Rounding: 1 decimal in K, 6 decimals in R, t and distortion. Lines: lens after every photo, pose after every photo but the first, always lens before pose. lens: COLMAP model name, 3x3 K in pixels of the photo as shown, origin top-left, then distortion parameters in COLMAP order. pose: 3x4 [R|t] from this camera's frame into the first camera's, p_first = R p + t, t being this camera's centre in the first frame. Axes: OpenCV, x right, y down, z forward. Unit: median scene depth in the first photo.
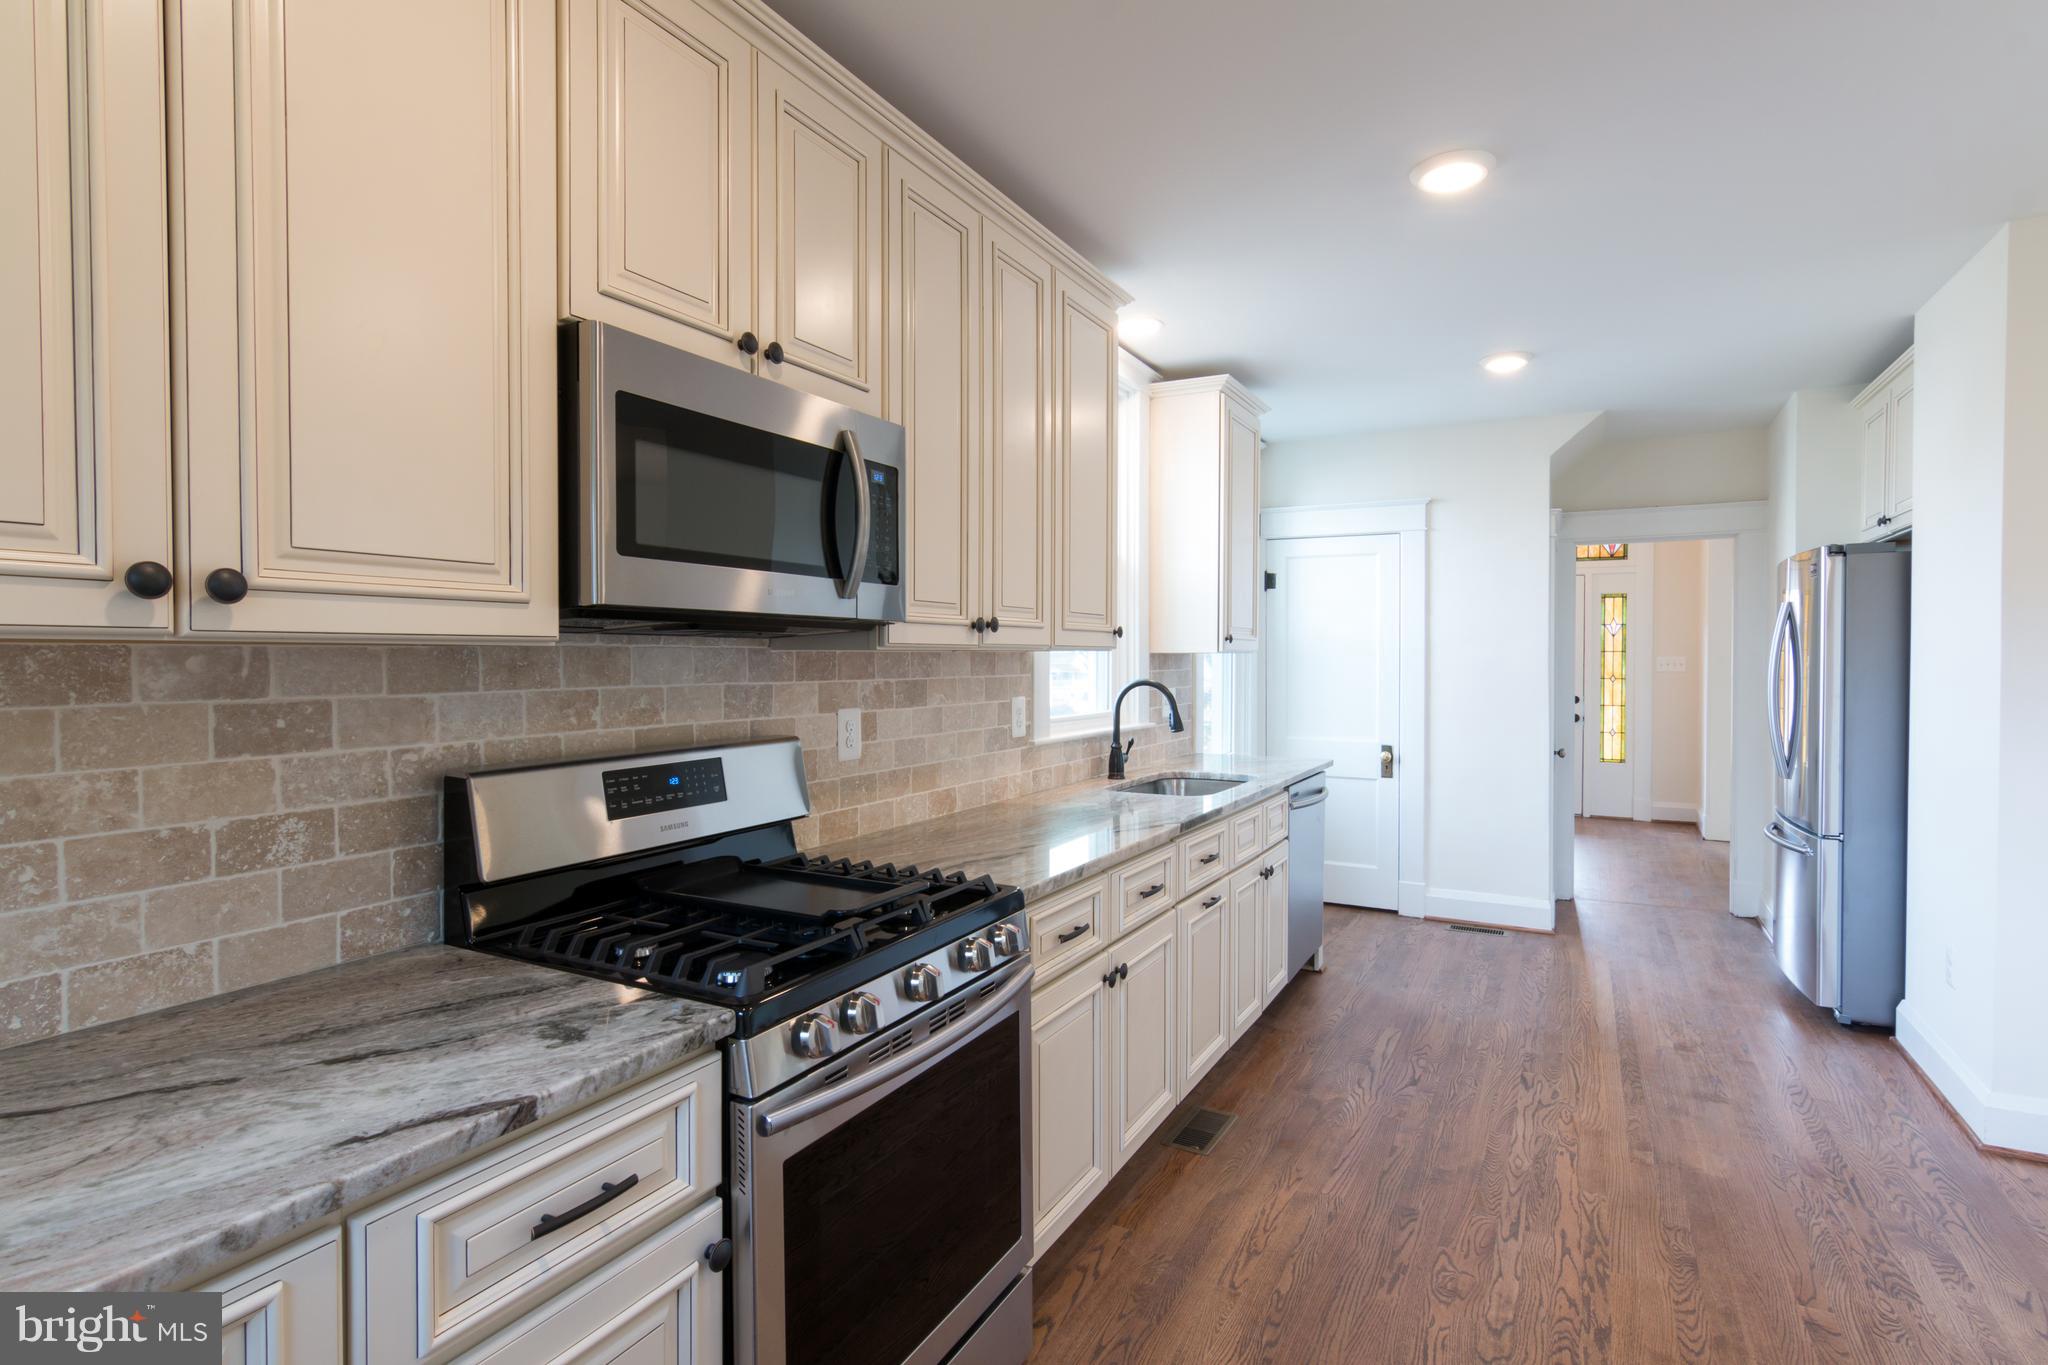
lens RADIAL K [[1014.7, 0, 1035.3], [0, 1014.7, 674.0], [0, 0, 1]] dist [0.012330, -0.005938]
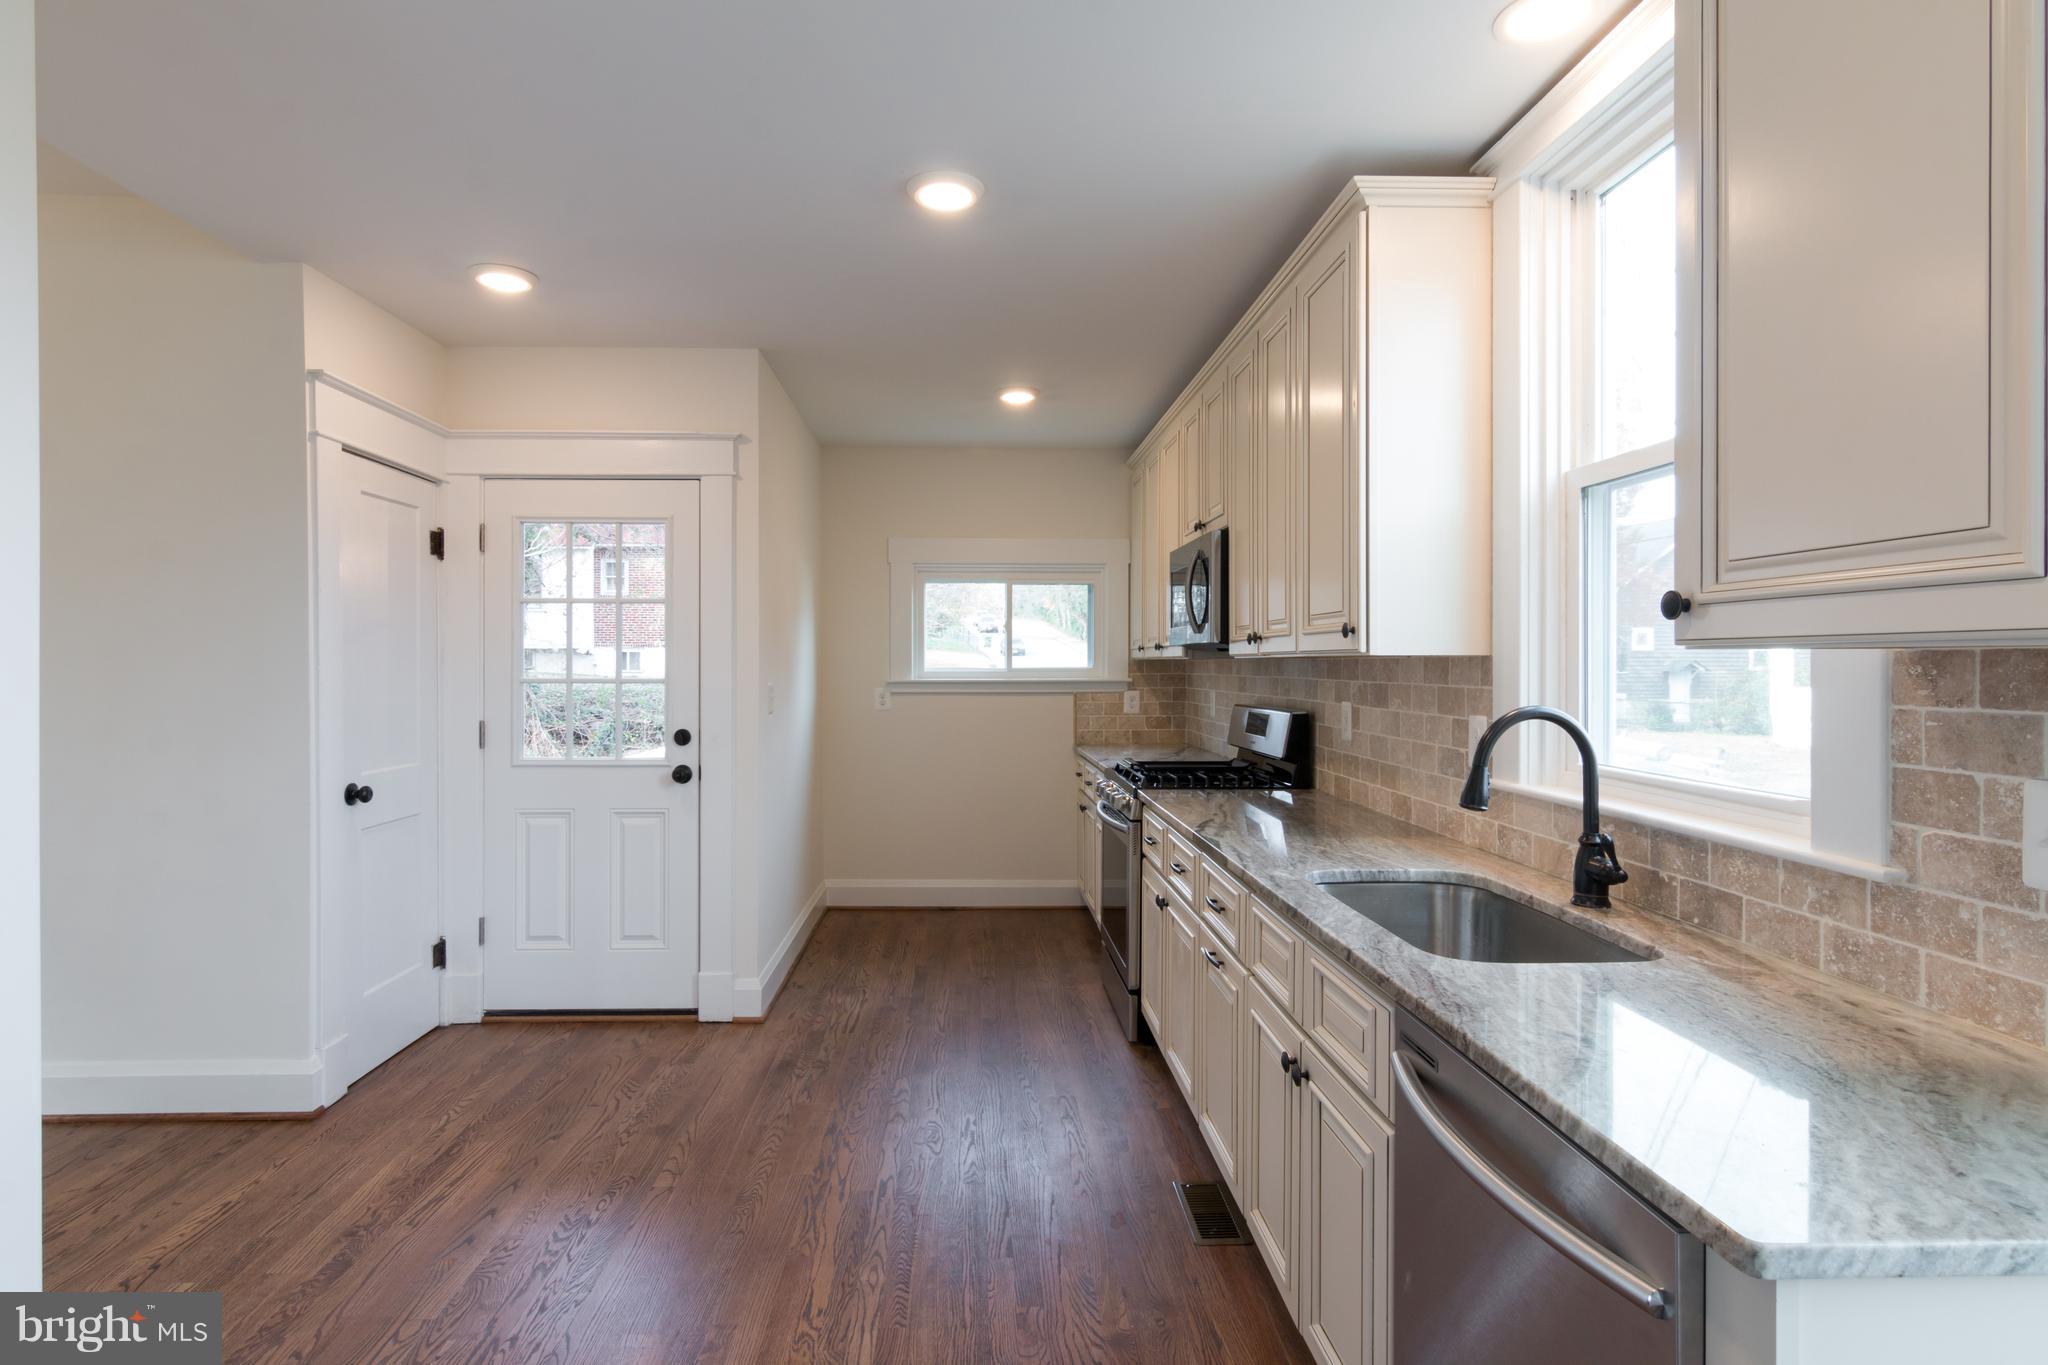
lens RADIAL K [[1042.2, 0, 997.7], [0, 1042.2, 666.0], [0, 0, 1]] dist [-0.001761, 0.000208]
pose [[-0.867675, 0.001066, -0.497131, 0.694738], [-0.008743, 0.999810, 0.017403, -0.025245], [0.497055, 0.019446, -0.867501, 1.528240]]
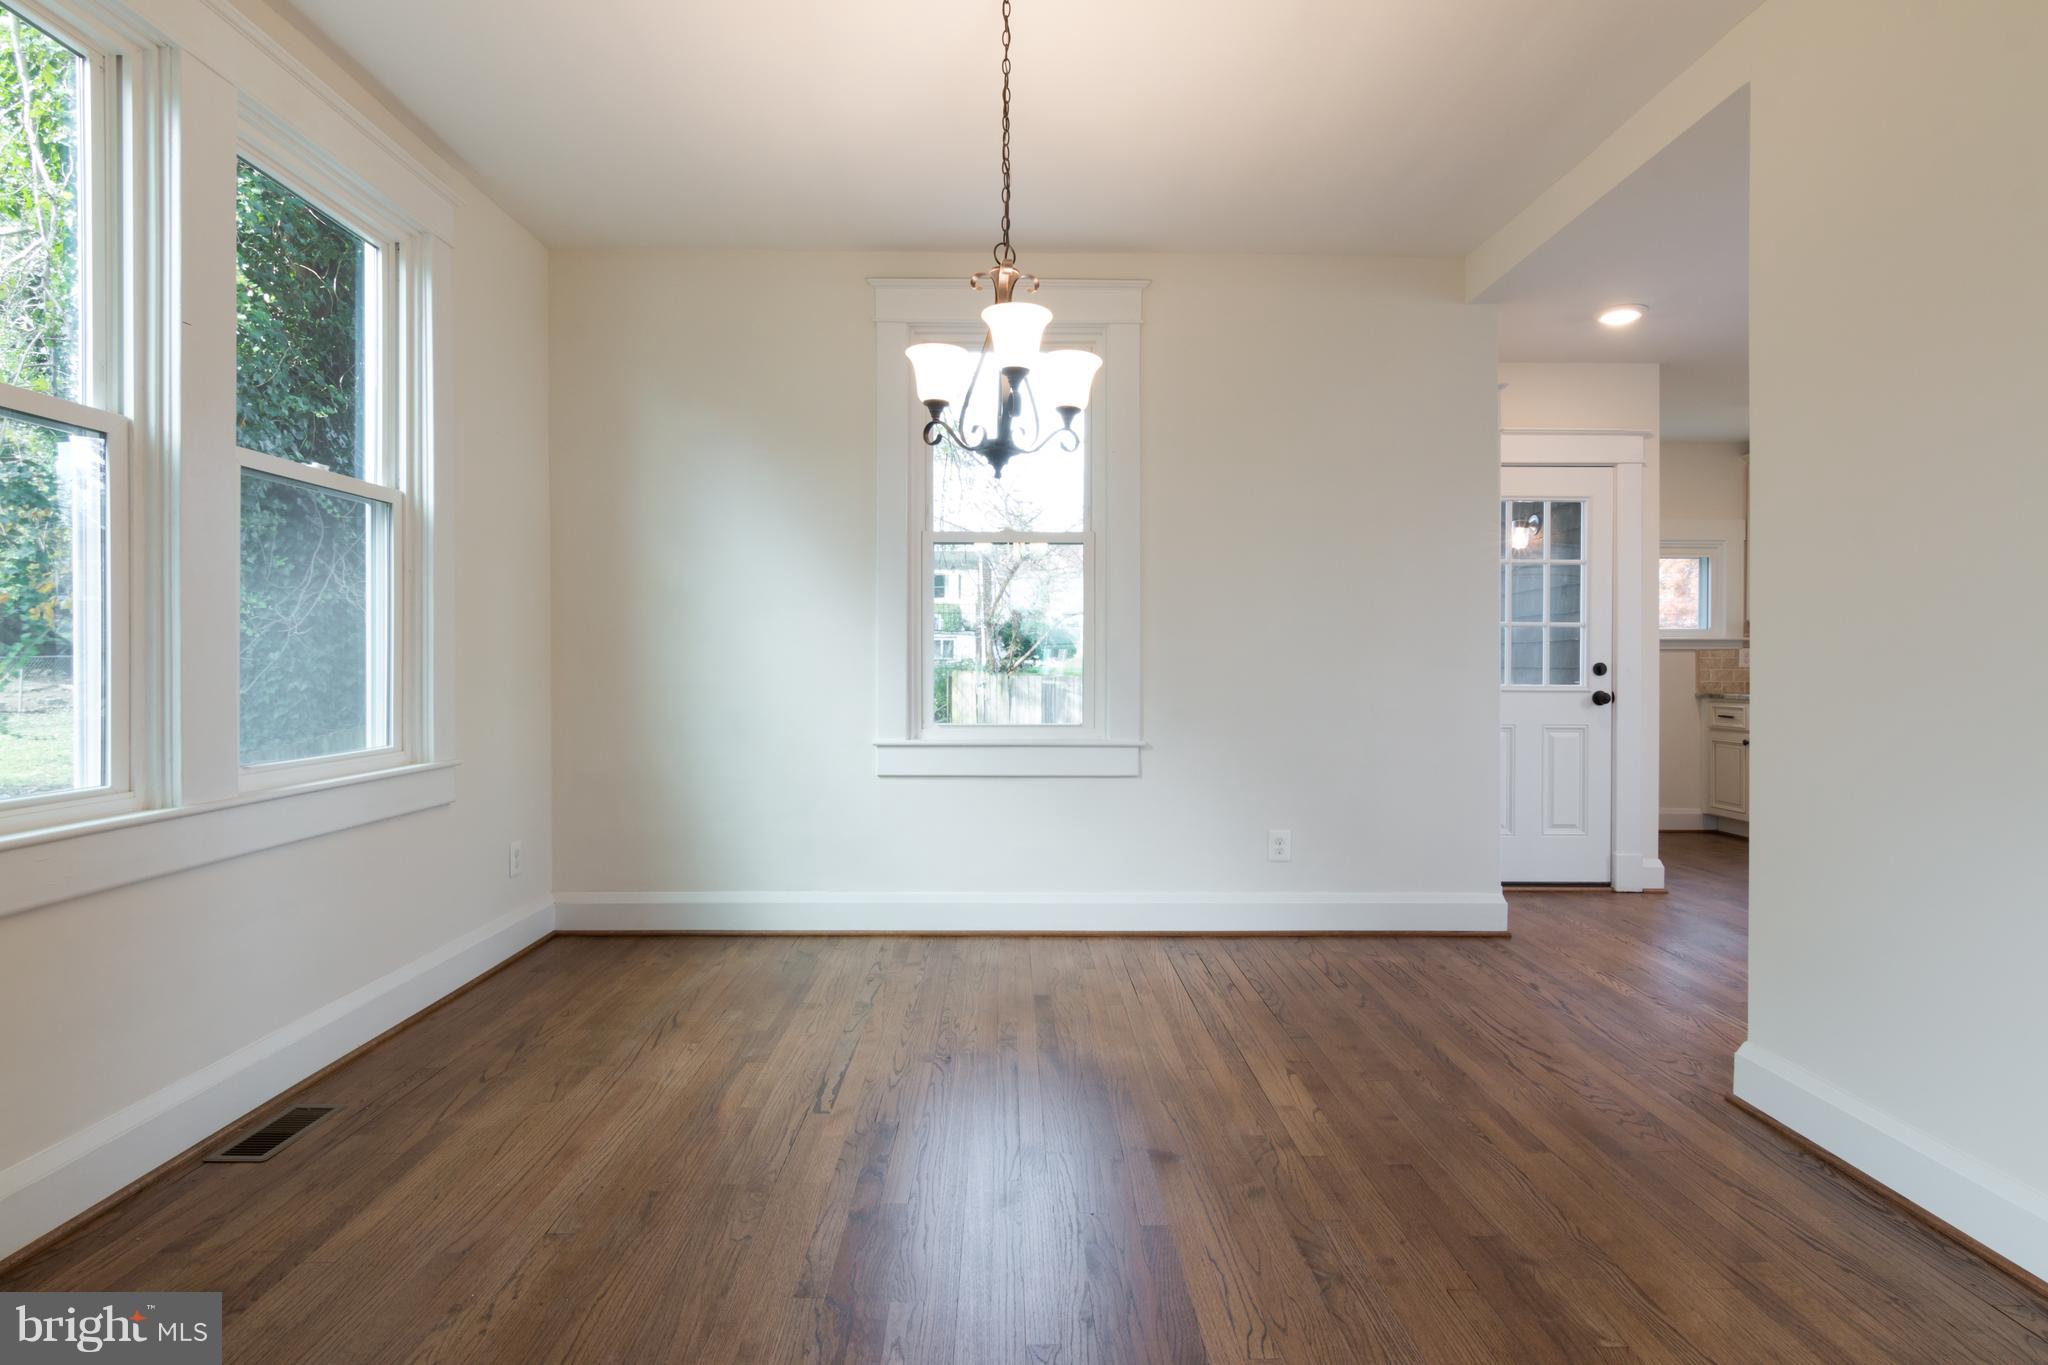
lens RADIAL K [[1062.8, 0, 1003.8], [0, 1062.8, 662.2], [0, 0, 1]] dist [0.005853, 0.000592]
pose [[-0.871562, -0.002604, -0.490279, 1.985428], [-0.013238, 0.999746, 0.018224, 0.056081], [0.490107, 0.022374, -0.871375, 1.233882]]
